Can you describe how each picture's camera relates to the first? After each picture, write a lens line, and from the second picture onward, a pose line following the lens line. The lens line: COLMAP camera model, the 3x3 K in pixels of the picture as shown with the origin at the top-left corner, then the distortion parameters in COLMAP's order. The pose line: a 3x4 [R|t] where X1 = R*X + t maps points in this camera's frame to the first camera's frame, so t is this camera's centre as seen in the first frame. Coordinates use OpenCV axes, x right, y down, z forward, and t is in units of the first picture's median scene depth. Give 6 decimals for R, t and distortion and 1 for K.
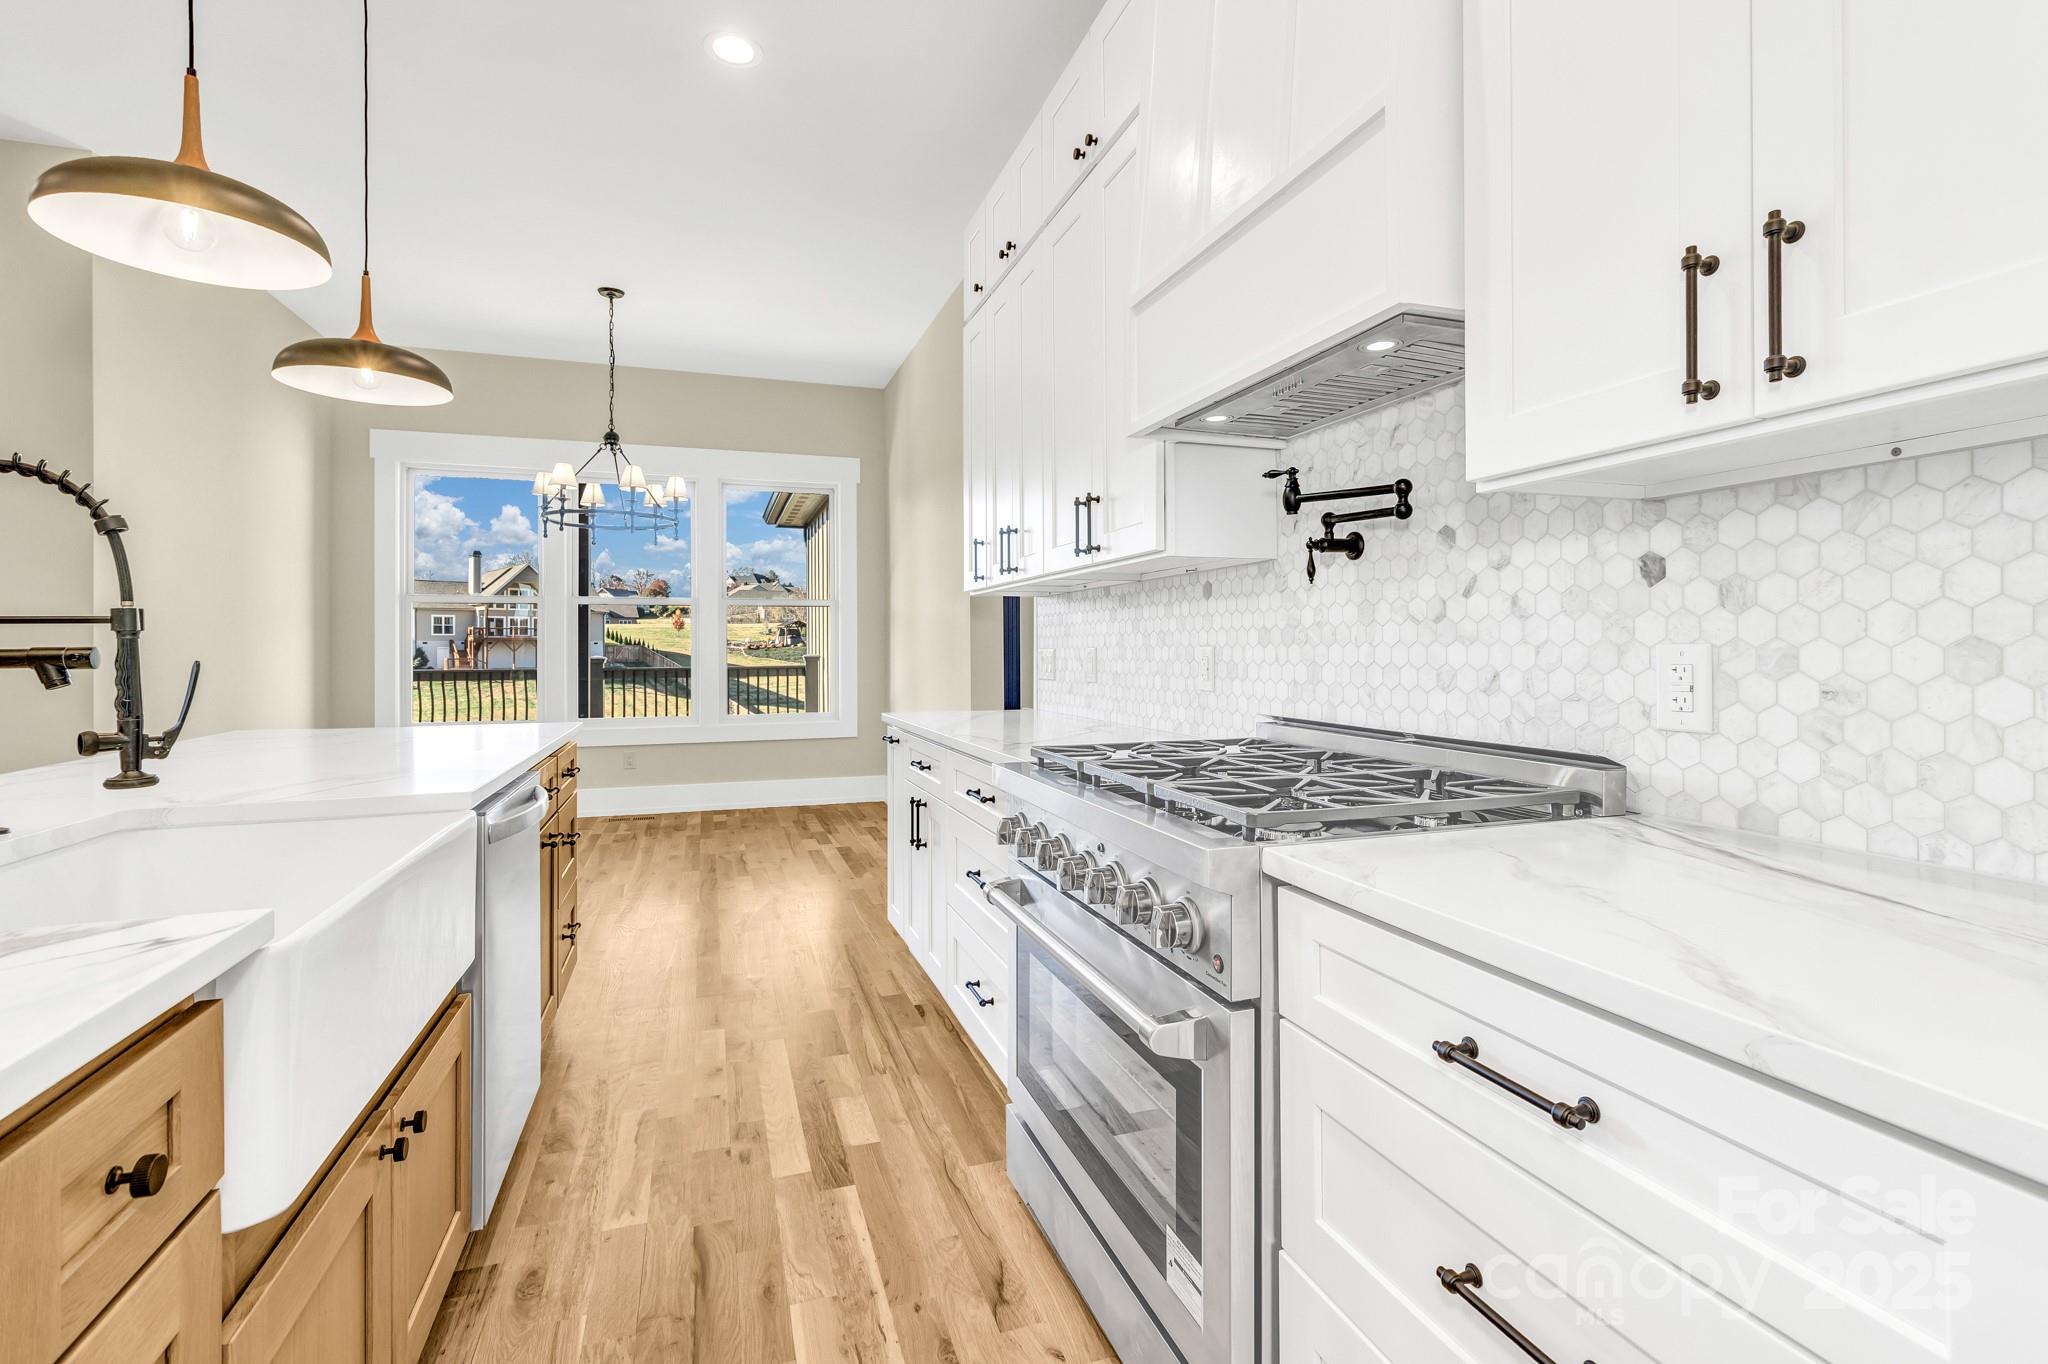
lens RADIAL K [[952.8, 0, 1020.3], [0, 952.8, 646.2], [0, 0, 1]] dist [0.003485, -0.000800]
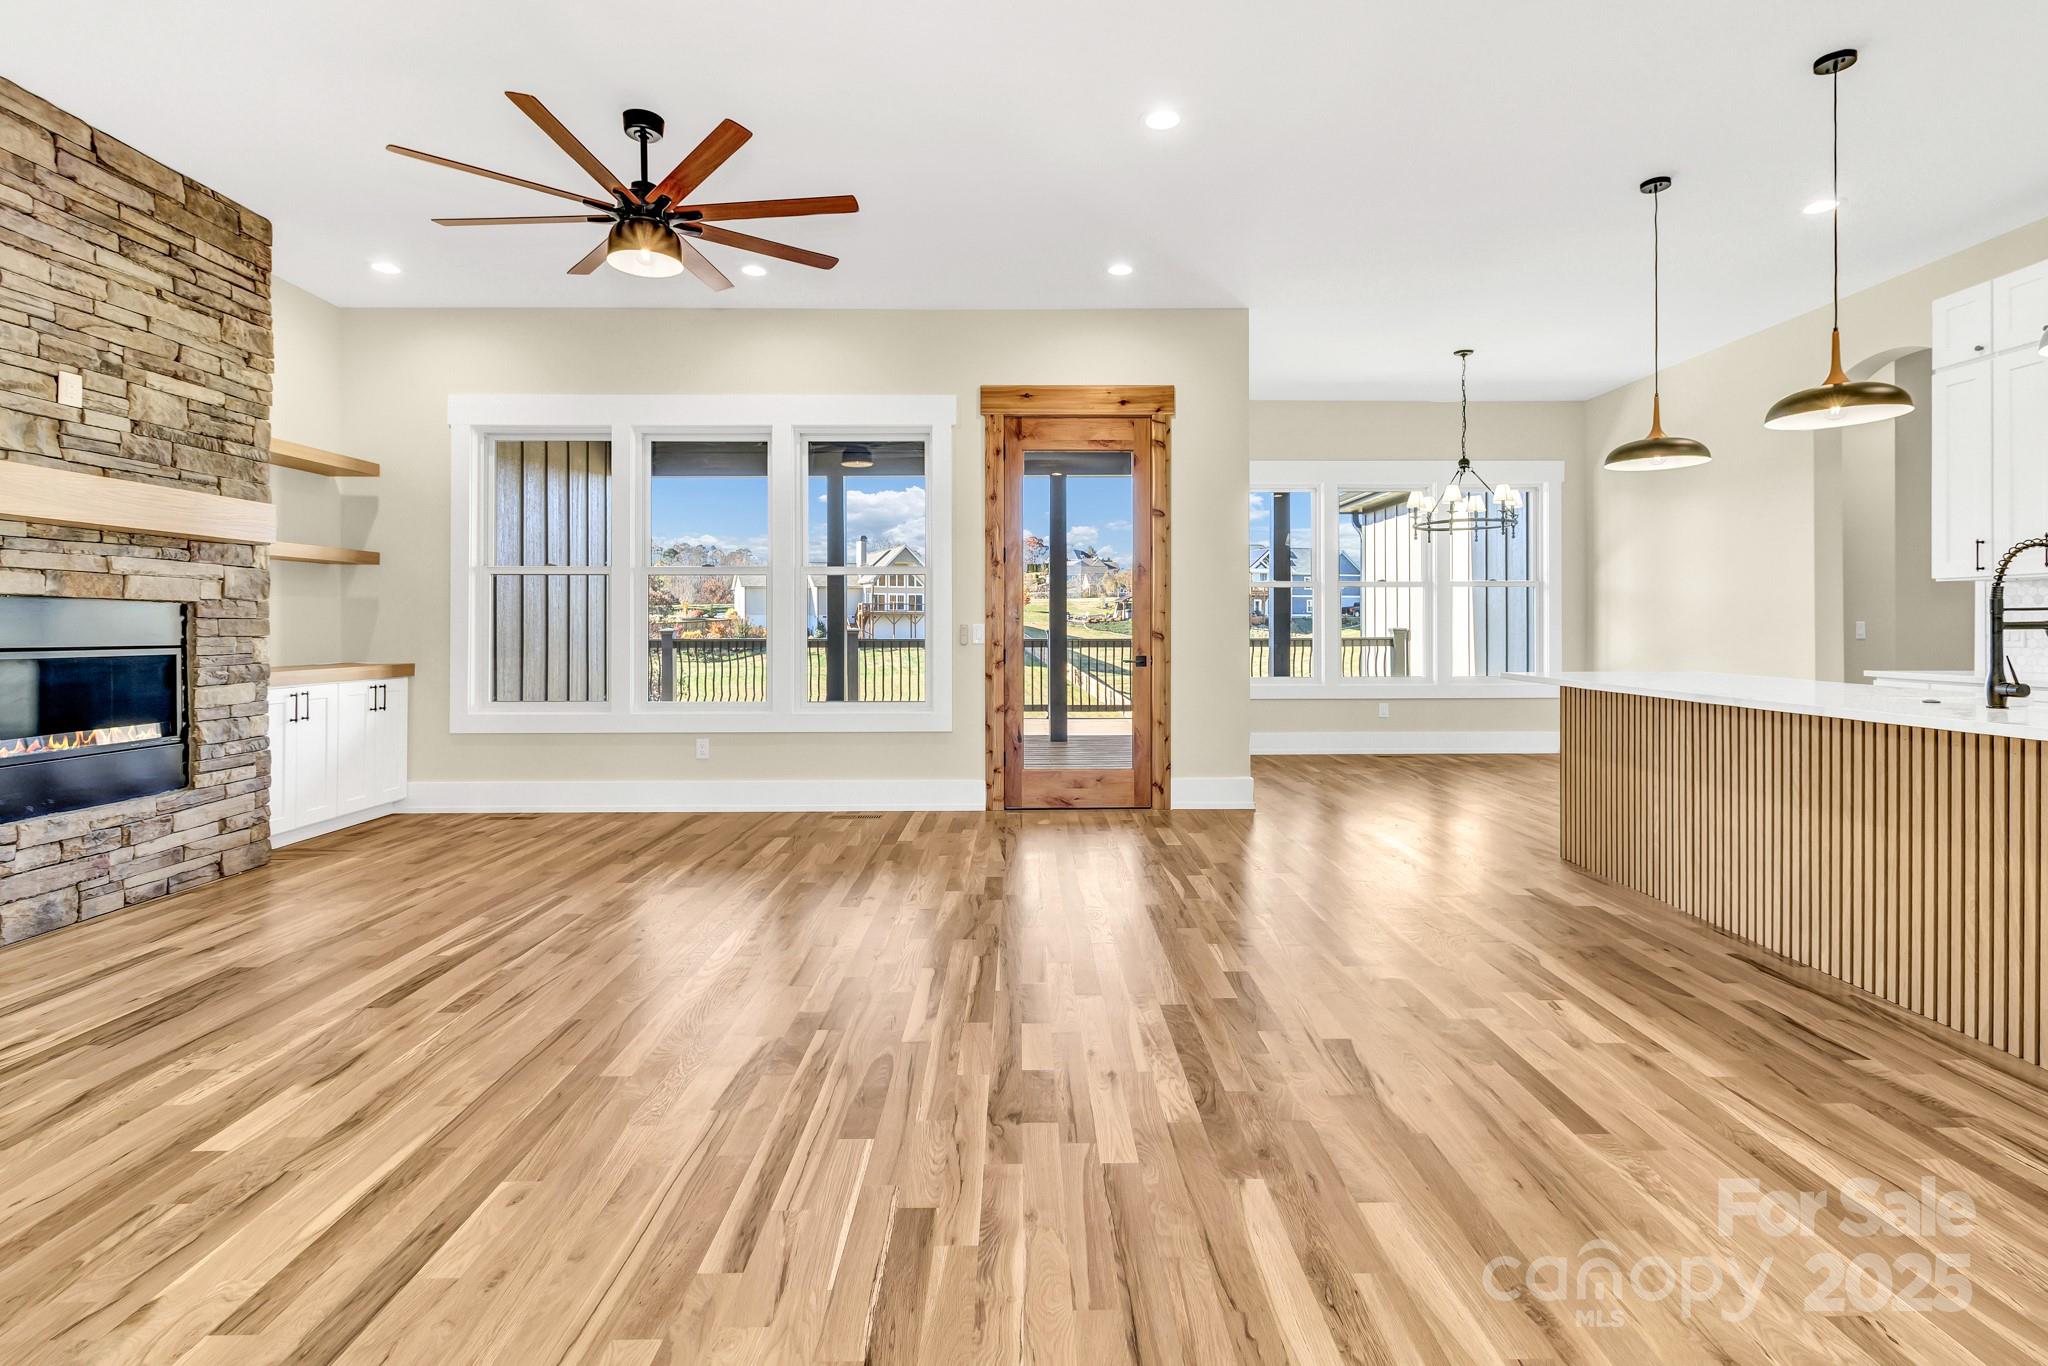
lens RADIAL K [[952.8, 0, 1027.8], [0, 952.8, 621.8], [0, 0, 1]] dist [0.003485, -0.000800]
pose [[0.950810, 0.000353, -0.309775, -1.376462], [0.000277, 0.999998, 0.001992, -0.001149], [0.309775, -0.001980, 0.950808, -1.043013]]
